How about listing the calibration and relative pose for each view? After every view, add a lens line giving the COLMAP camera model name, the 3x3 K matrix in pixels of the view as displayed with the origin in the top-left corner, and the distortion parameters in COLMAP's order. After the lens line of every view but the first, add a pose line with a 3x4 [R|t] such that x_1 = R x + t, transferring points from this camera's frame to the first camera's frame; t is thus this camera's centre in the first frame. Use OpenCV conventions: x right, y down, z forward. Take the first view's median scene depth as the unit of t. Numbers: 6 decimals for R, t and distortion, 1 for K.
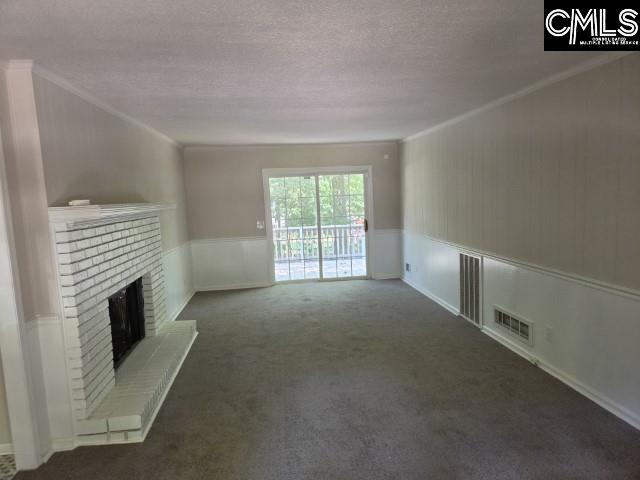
lens RADIAL K [[435.5, 0, 315.4], [0, 435.5, 242.5], [0, 0, 1]] dist [0.039864, -0.010171]
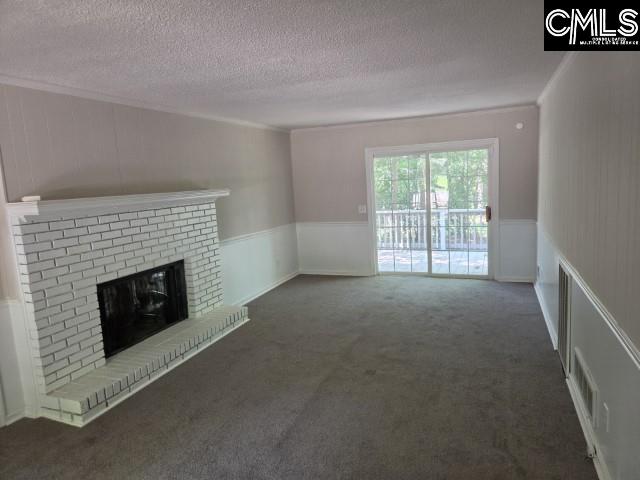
lens RADIAL K [[435.5, 0, 319.9], [0, 435.5, 236.9], [0, 0, 1]] dist [0.039864, -0.010171]
pose [[0.882423, 0.060633, -0.466533, 0.279792], [-0.037191, 0.997547, 0.059302, -0.040949], [0.468984, -0.034978, 0.882514, 0.172209]]
